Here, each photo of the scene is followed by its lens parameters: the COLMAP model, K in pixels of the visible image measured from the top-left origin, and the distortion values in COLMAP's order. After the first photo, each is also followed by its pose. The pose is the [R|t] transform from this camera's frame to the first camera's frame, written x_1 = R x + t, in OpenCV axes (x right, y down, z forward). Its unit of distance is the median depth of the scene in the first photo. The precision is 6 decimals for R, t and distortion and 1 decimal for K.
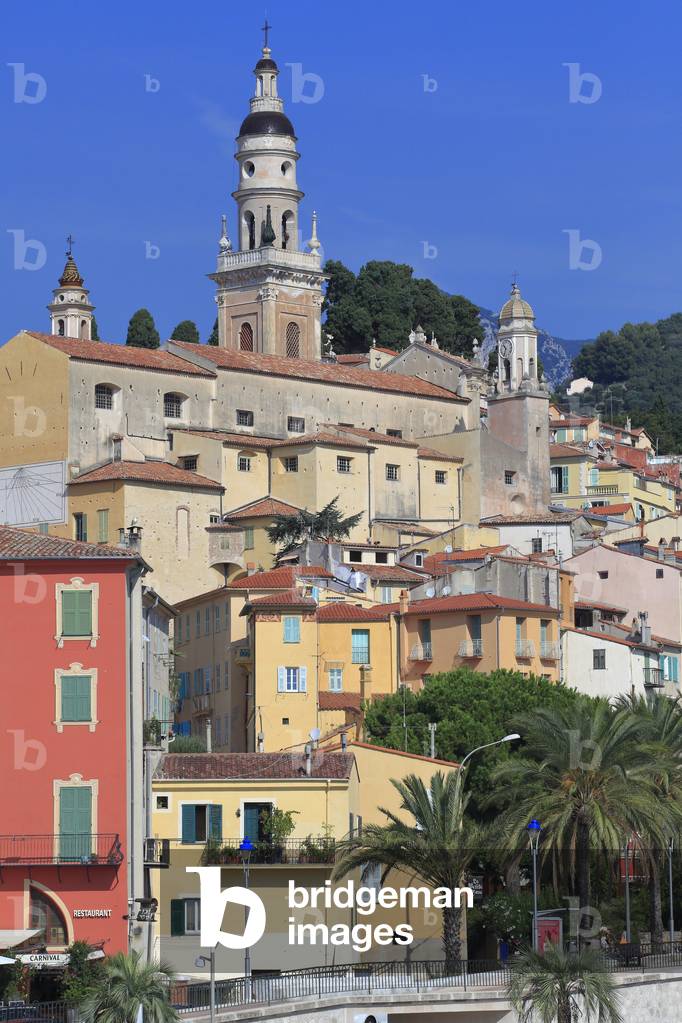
lens RADIAL K [[3664.9, 0, 341.0], [0, 3664.9, 511.5], [0, 0, 1]] dist [0.277352, 4.426264]
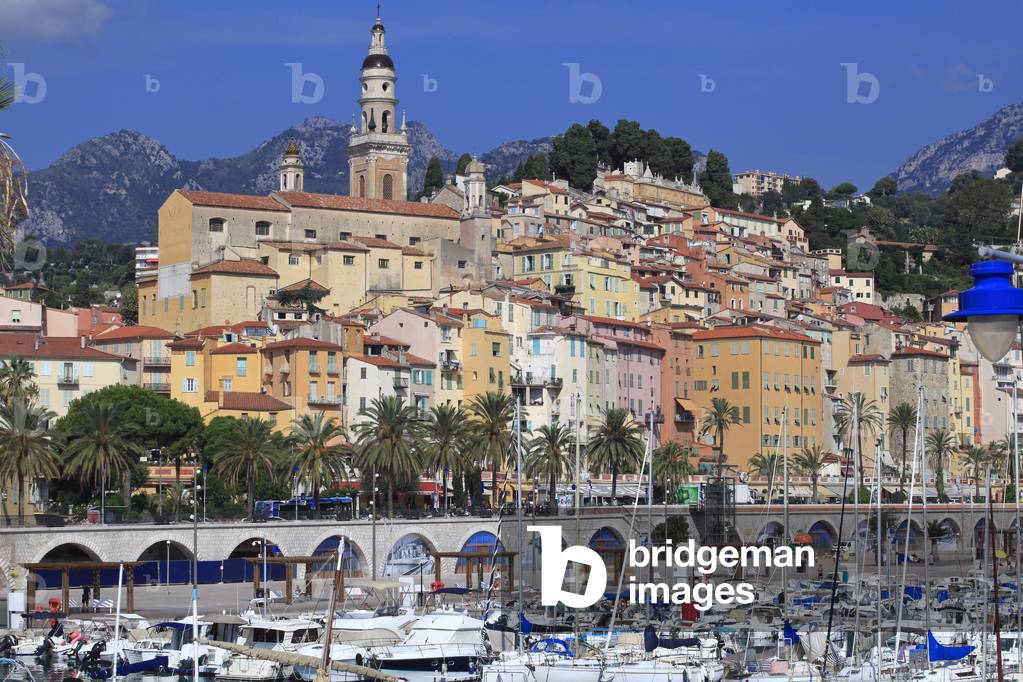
lens RADIAL K [[2435.5, 0, 511.5], [0, 2435.5, 341.0], [0, 0, 1]] dist [-0.224607, -0.020328]
pose [[0.976950, -0.008198, -0.213309, 0.319124], [0.016226, 0.999223, 0.035915, -0.014288], [0.212849, -0.038548, 0.976324, -0.130419]]
